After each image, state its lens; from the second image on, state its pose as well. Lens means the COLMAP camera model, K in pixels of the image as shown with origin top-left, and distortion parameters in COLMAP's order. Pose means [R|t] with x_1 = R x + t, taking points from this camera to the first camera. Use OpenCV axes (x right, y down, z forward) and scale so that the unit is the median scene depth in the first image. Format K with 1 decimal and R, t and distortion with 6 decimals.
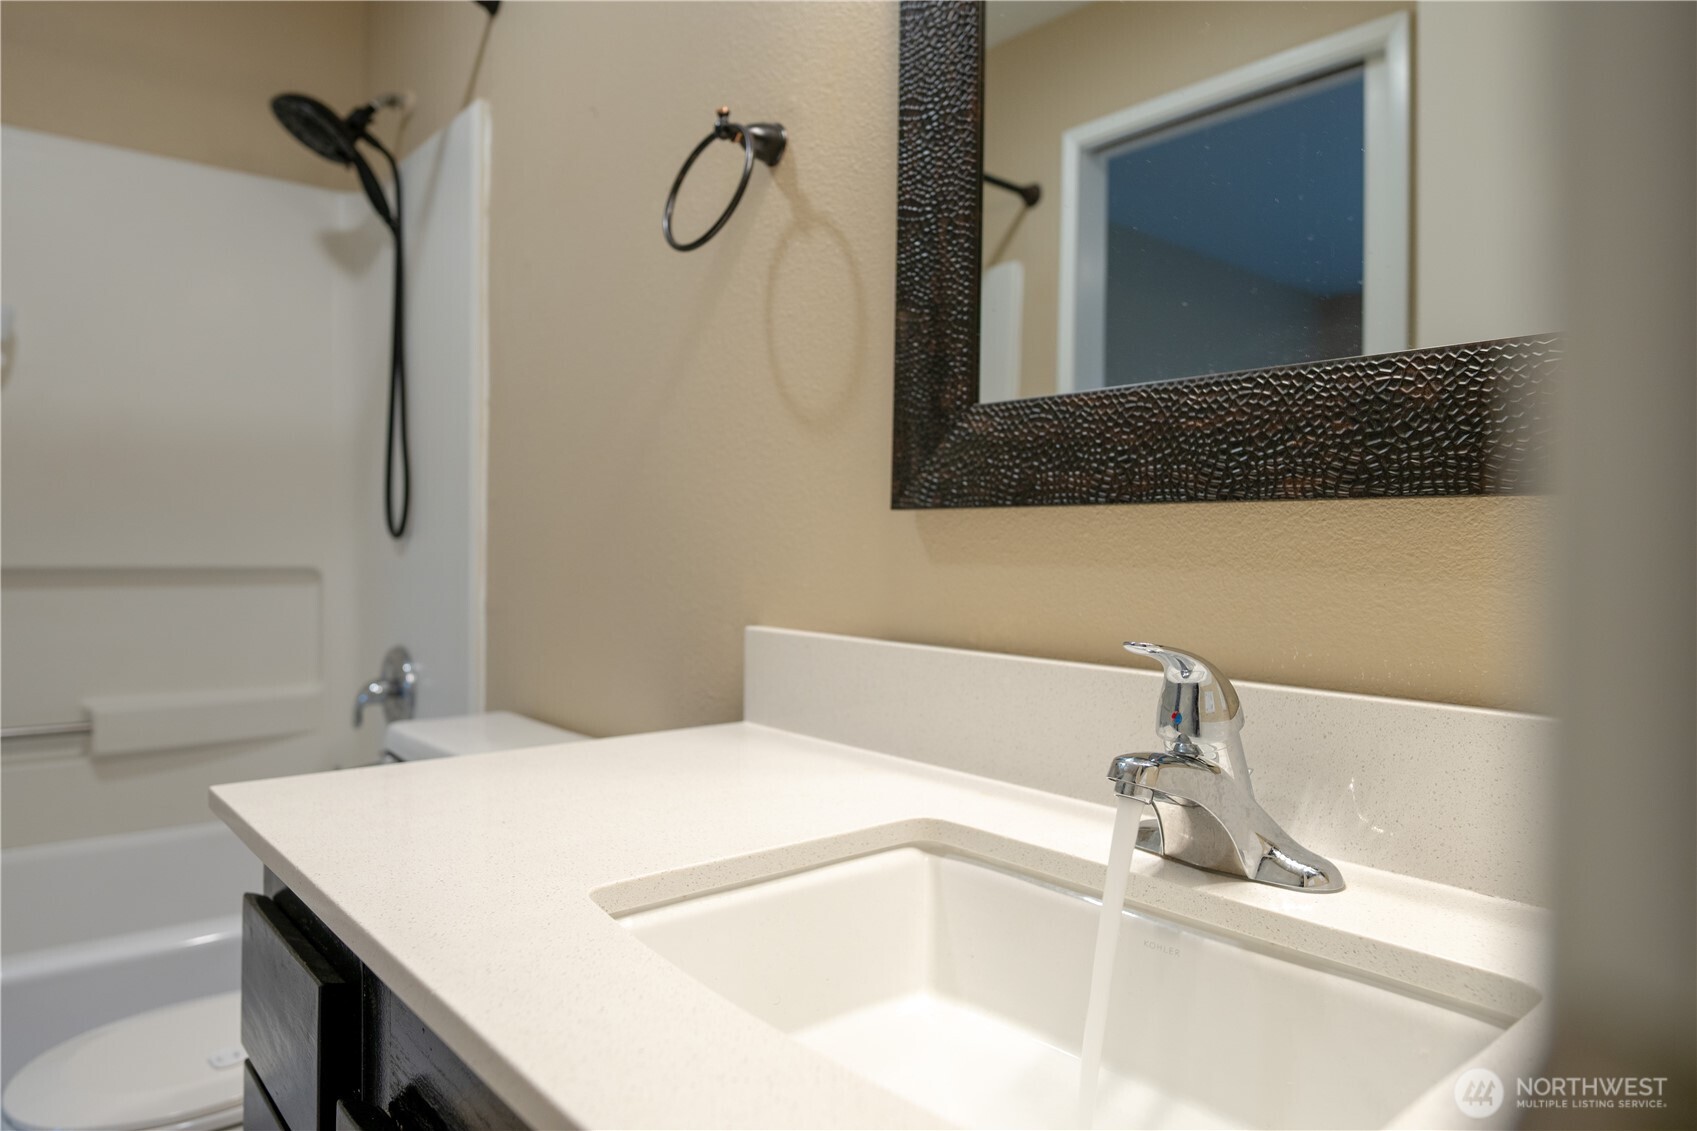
lens RADIAL K [[1048.9, 0, 874.3], [0, 1048.9, 552.2], [0, 0, 1]] dist [-0.004052, -0.004035]
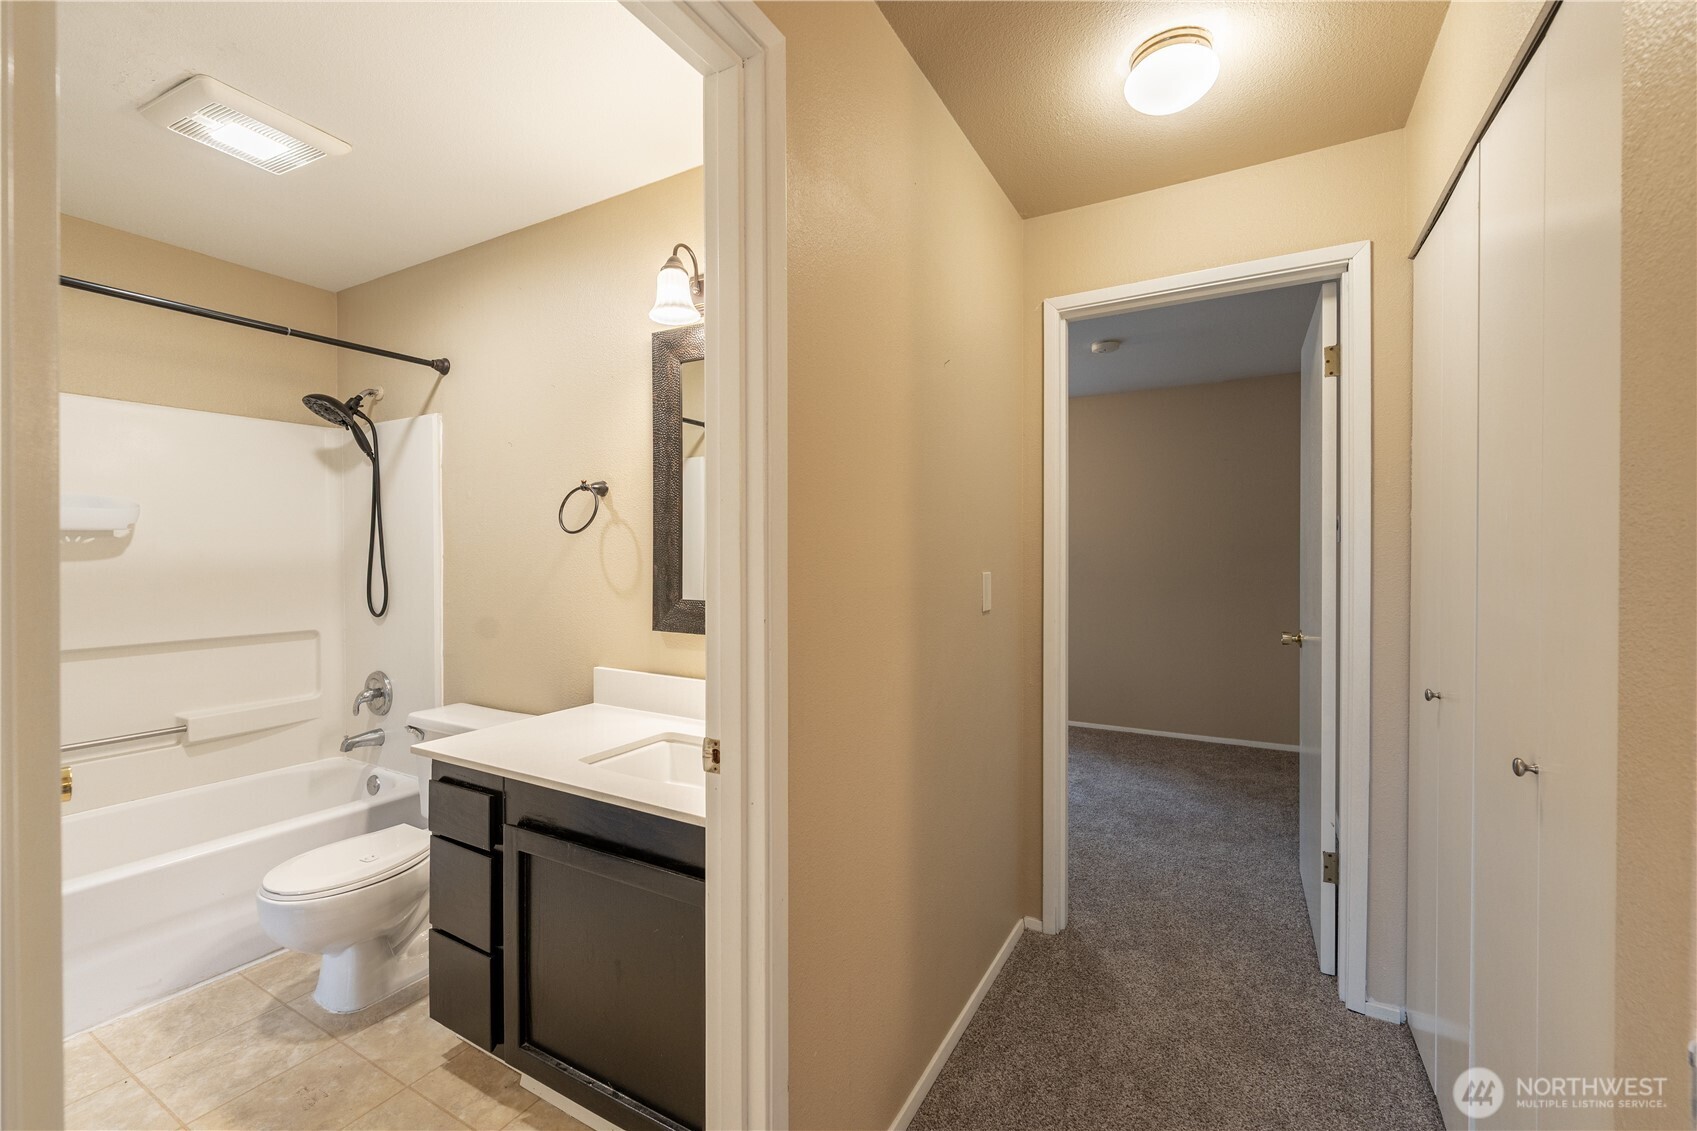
lens RADIAL K [[706.7, 0, 860.3], [0, 706.7, 560.8], [0, 0, 1]] dist [0.000101, -0.001325]
pose [[0.941195, -0.015553, 0.337506, -0.104202], [0.008649, 0.999722, 0.021951, -0.281522], [-0.337753, -0.017741, 0.941067, -1.102673]]
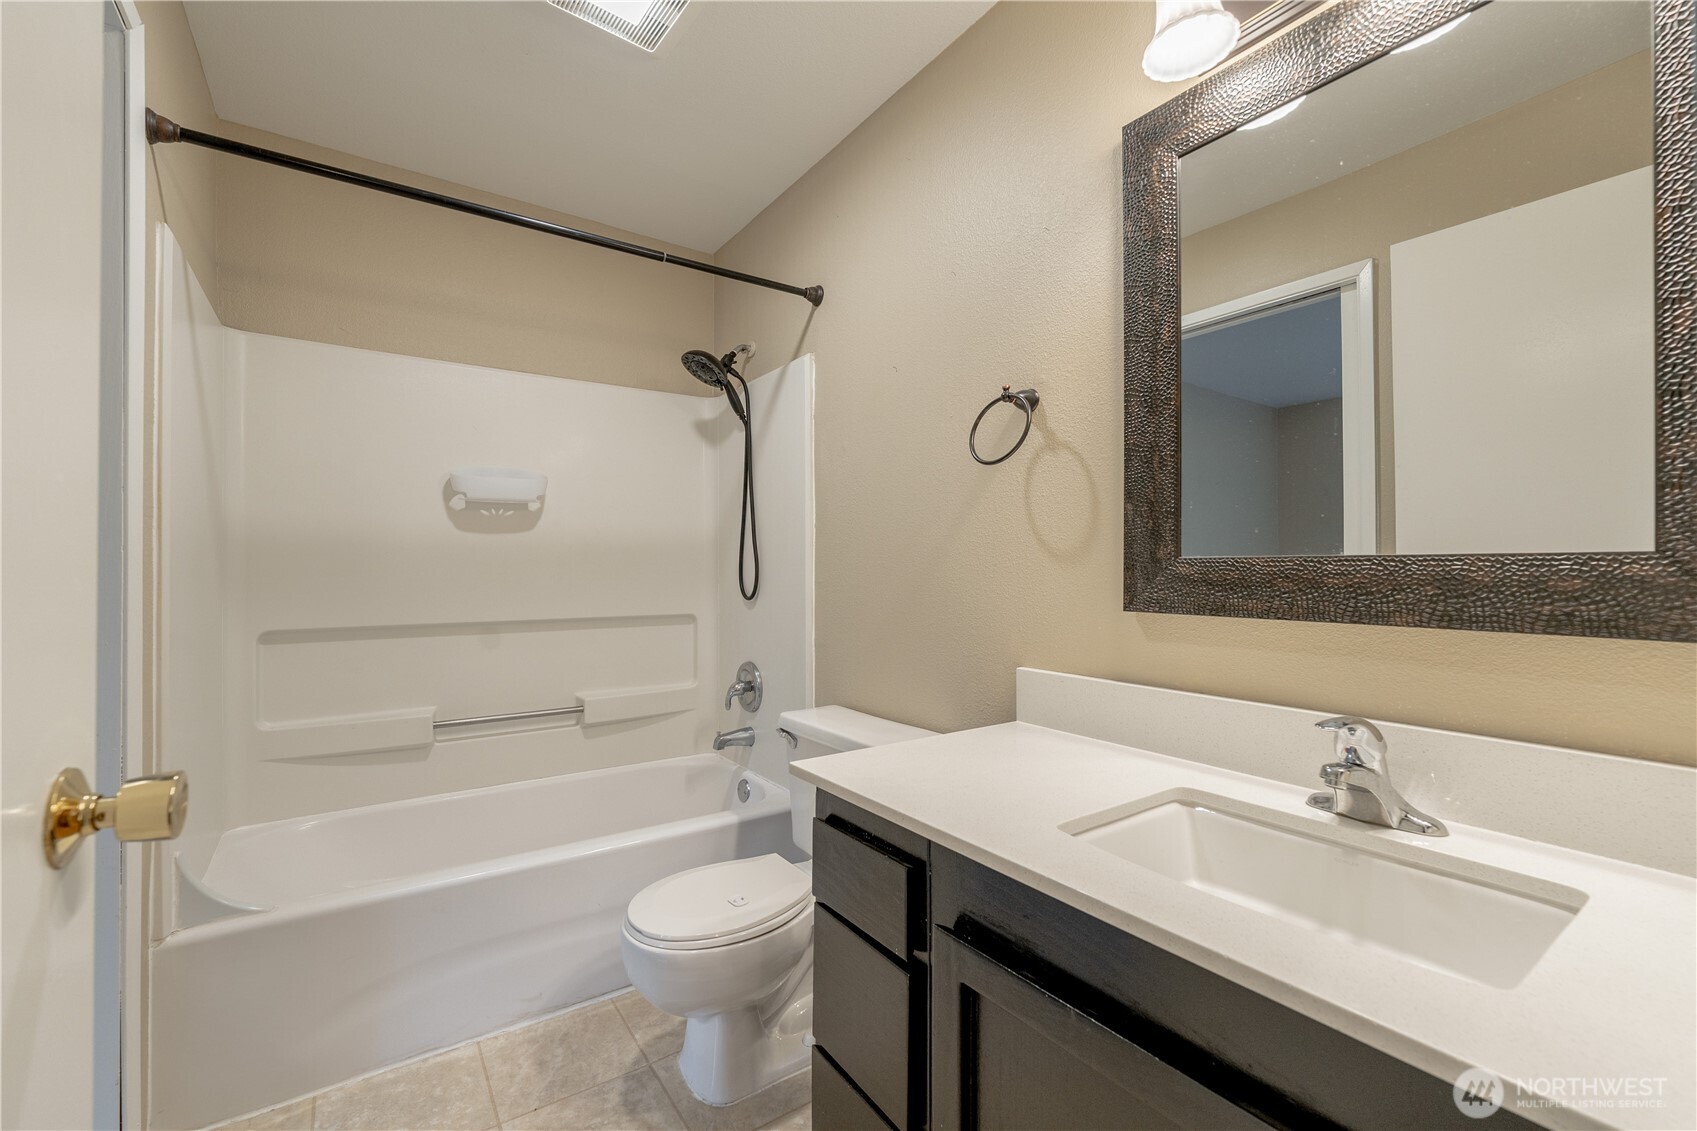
lens RADIAL K [[706.7, 0, 844.5], [0, 706.7, 557.0], [0, 0, 1]] dist [0.000101, -0.001325]
pose [[0.992875, -0.018270, -0.117753, -0.324641], [0.016339, 0.999716, -0.017349, -0.122892], [0.118037, 0.015301, 0.992891, -0.286334]]
